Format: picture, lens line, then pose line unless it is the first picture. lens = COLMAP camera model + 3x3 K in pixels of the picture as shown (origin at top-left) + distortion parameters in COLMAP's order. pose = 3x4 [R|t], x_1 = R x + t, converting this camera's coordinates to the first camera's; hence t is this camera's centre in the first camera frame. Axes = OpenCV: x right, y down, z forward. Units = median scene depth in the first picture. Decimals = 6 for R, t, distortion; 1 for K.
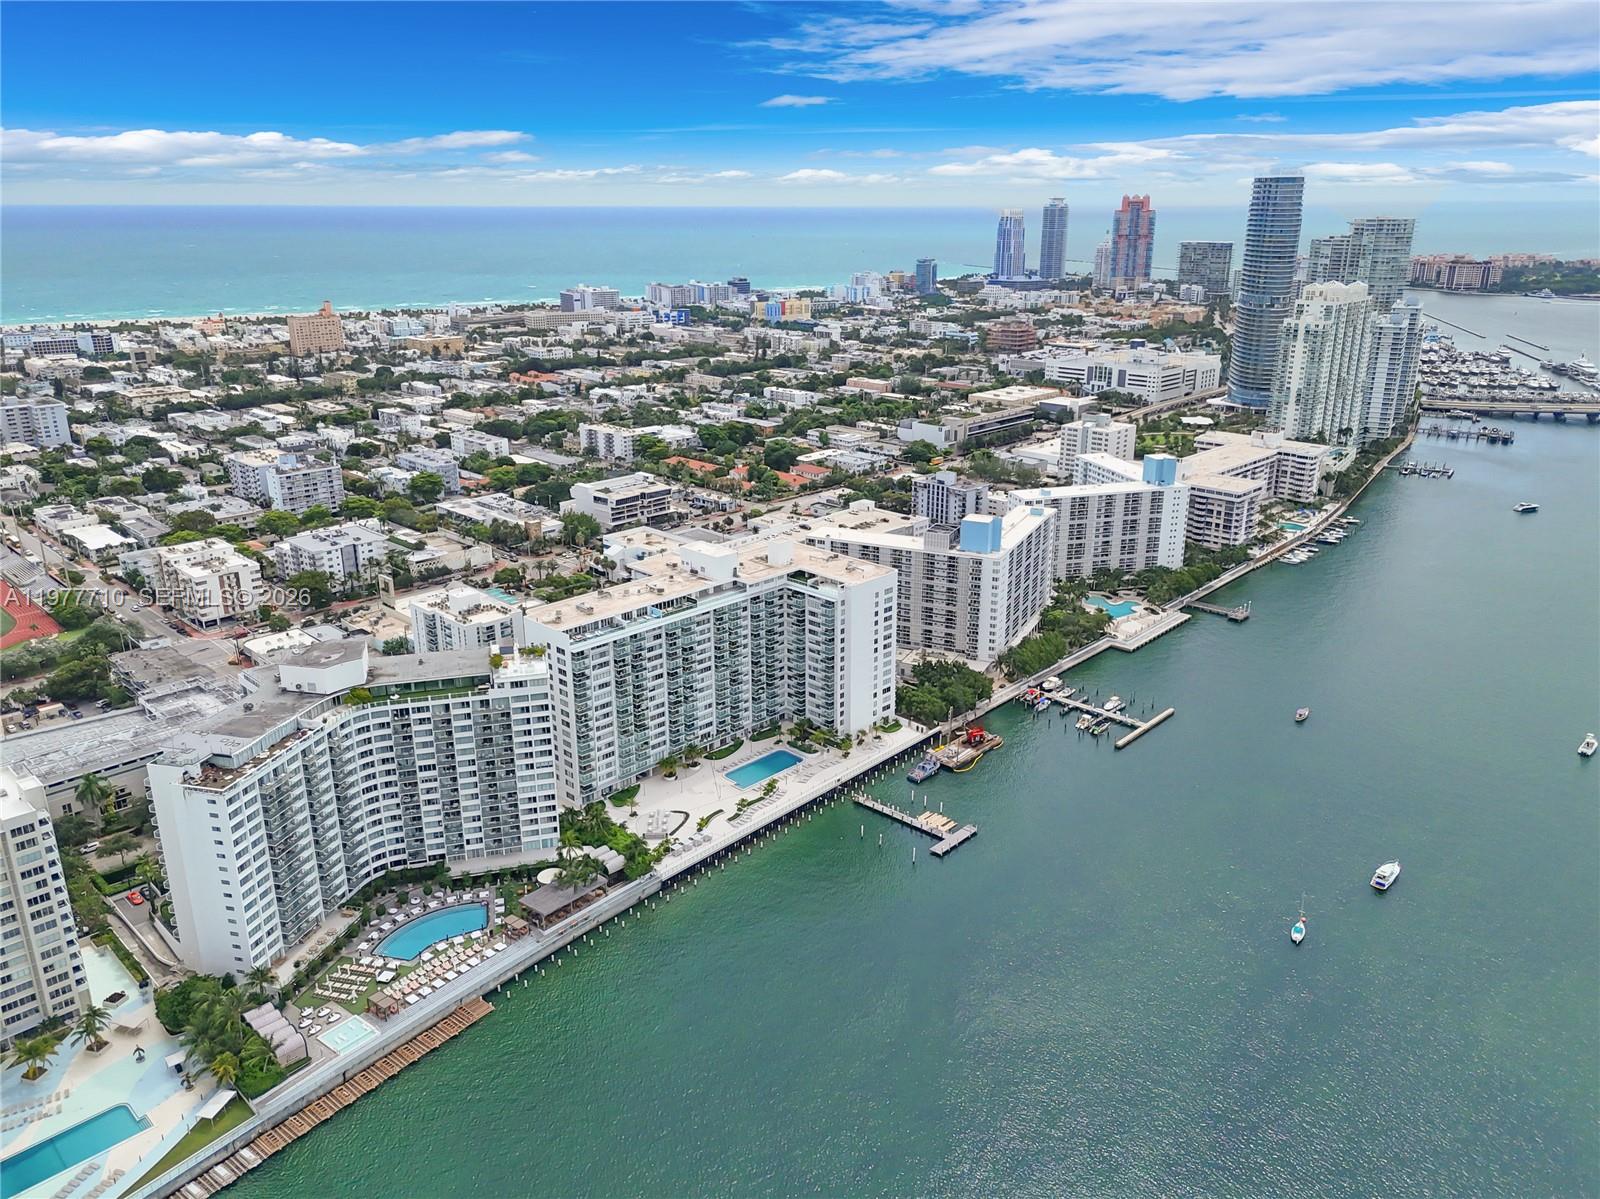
lens RADIAL K [[1186.2, 0, 793.6], [0, 1186.2, 597.0], [0, 0, 1]] dist [0.073878, -0.067851]
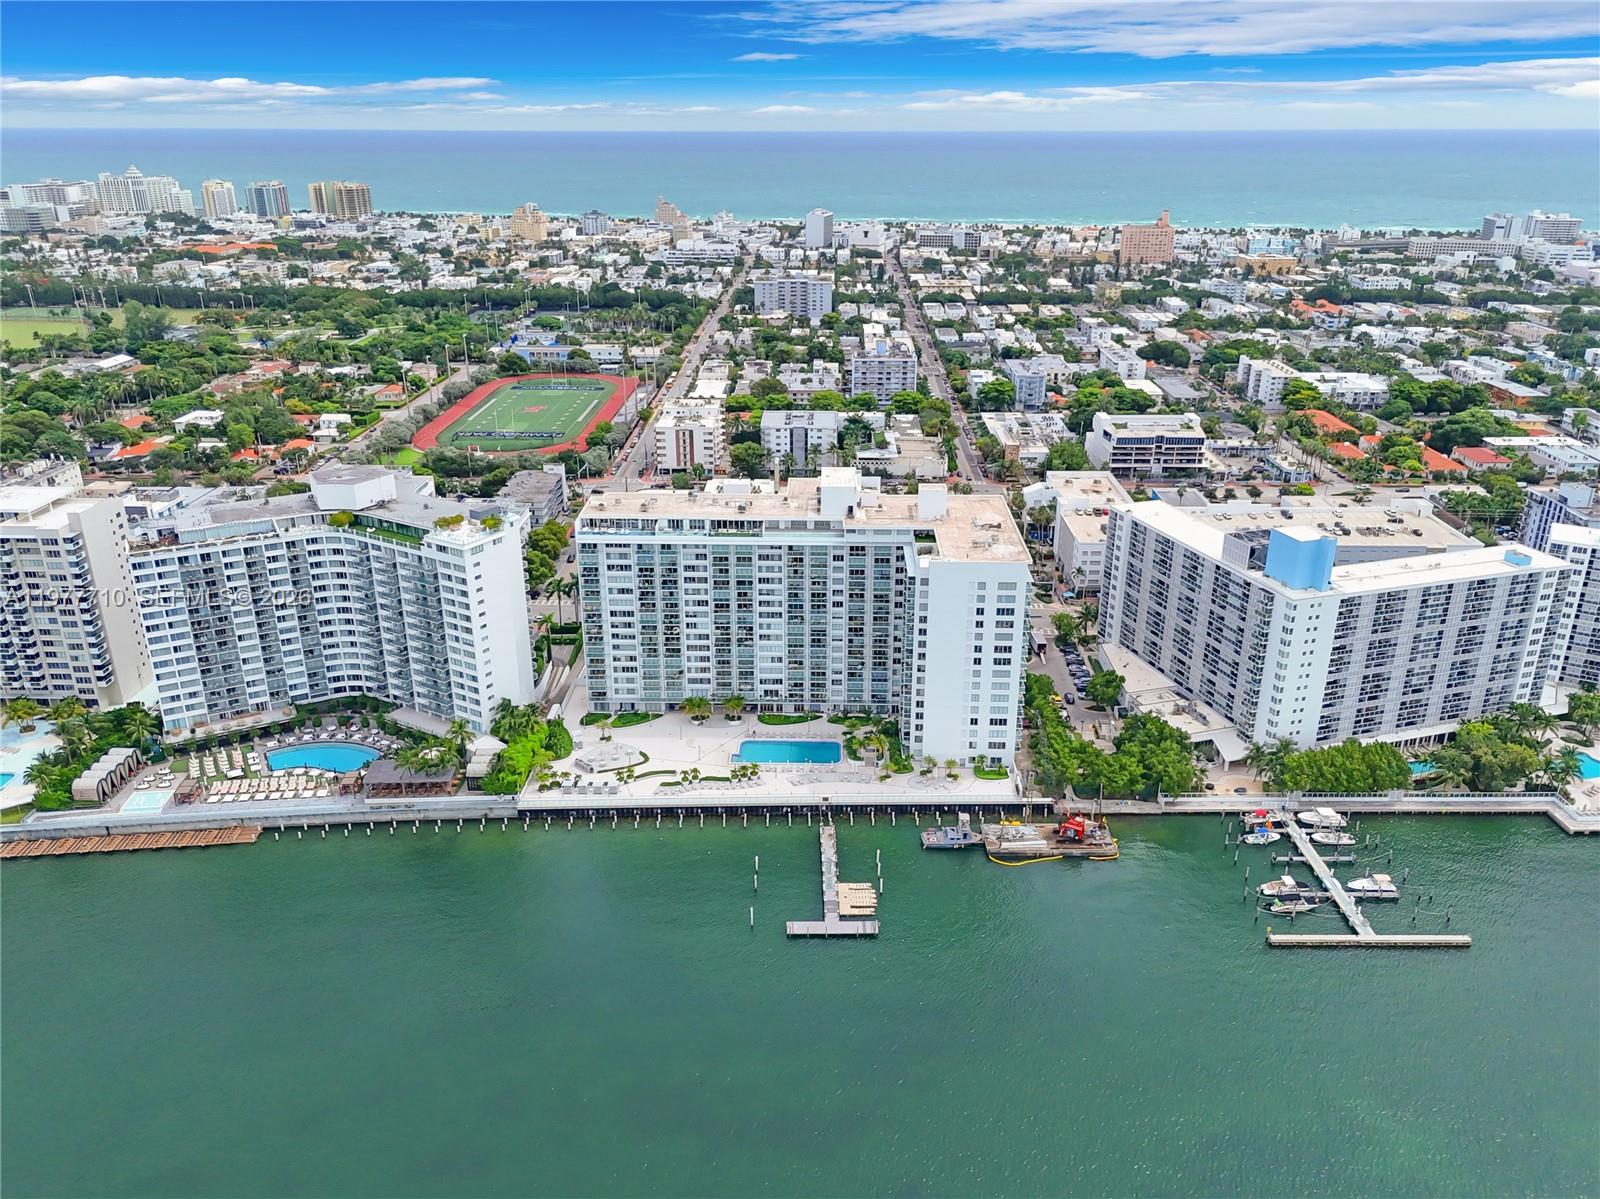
lens RADIAL K [[1186.2, 0, 793.6], [0, 1186.2, 597.0], [0, 0, 1]] dist [0.073878, -0.067851]
pose [[0.685558, 0.271210, -0.675615, 0.496625], [-0.234250, 0.960843, 0.148010, -0.077442], [0.689302, 0.056794, 0.722245, 0.419611]]
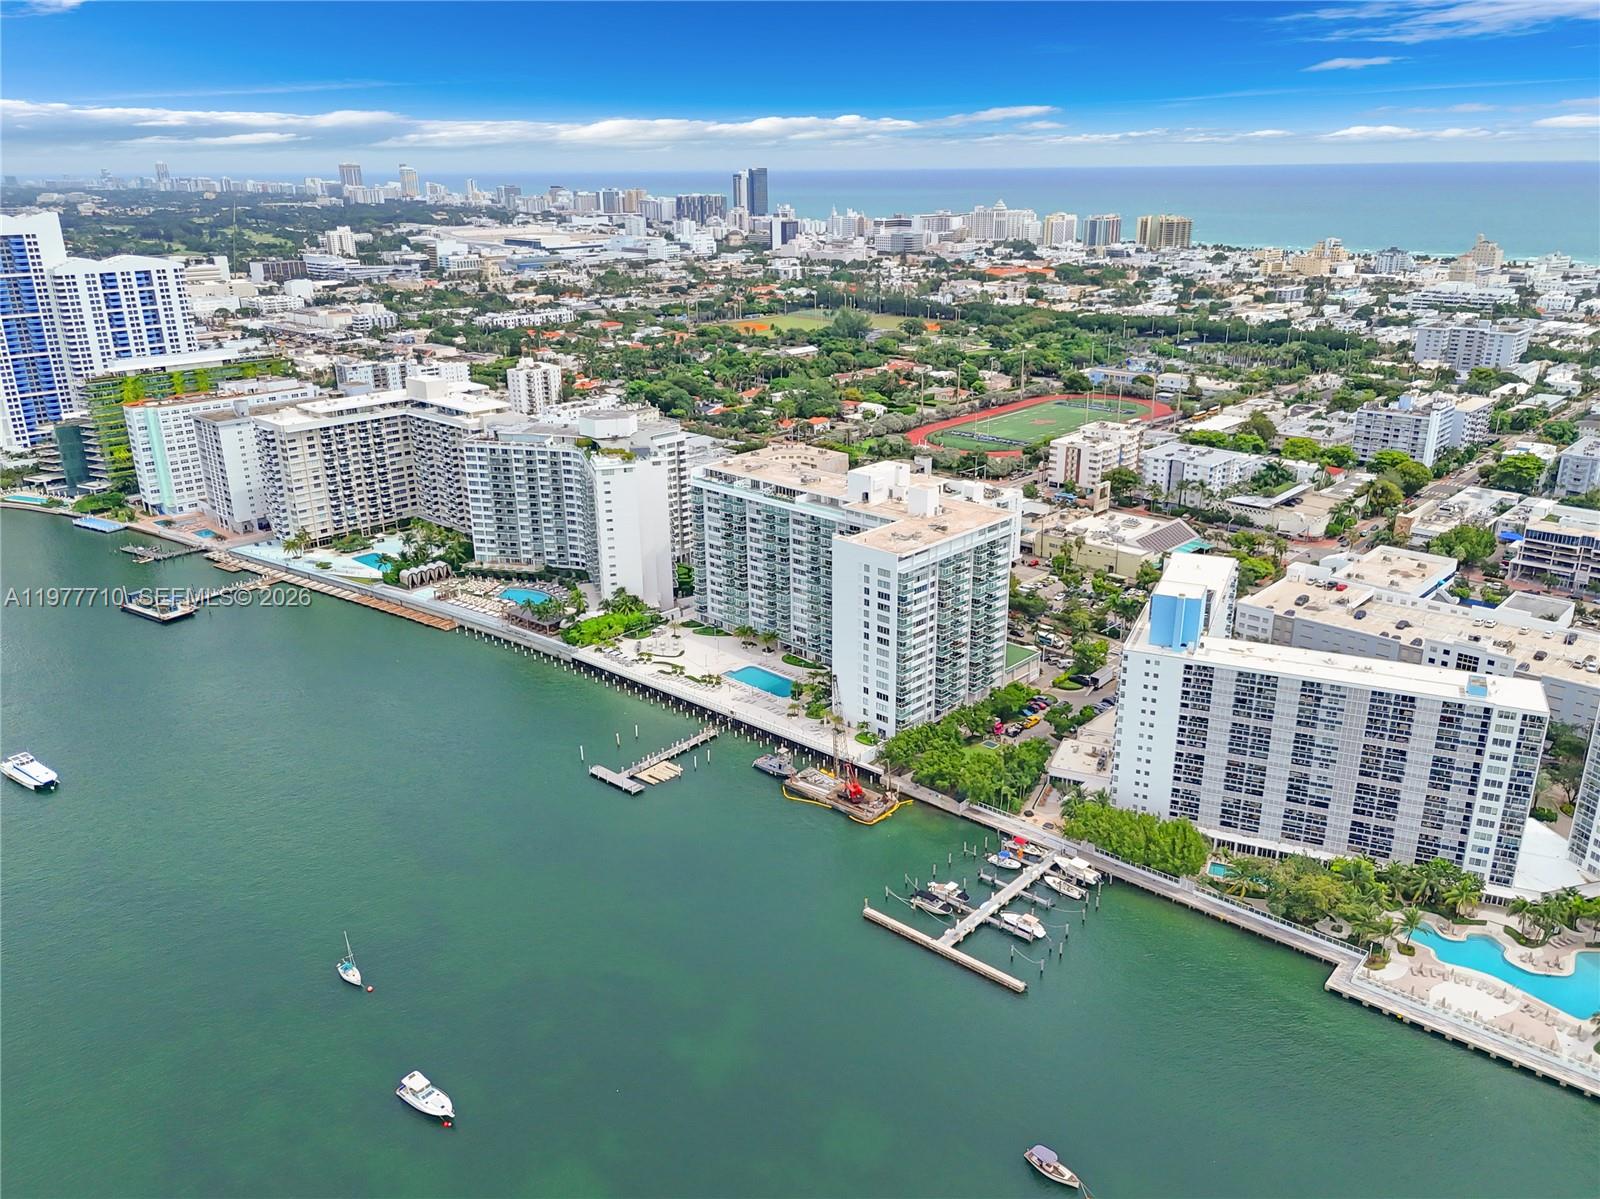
lens RADIAL K [[1187.6, 0, 800.0], [0, 1187.6, 599.5], [0, 0, 1]] dist [0.111182, -0.131667]
pose [[0.031514, 0.344846, -0.938130, 0.871968], [-0.311879, 0.895126, 0.318561, -0.235902], [0.949599, 0.282543, 0.135759, 0.883911]]
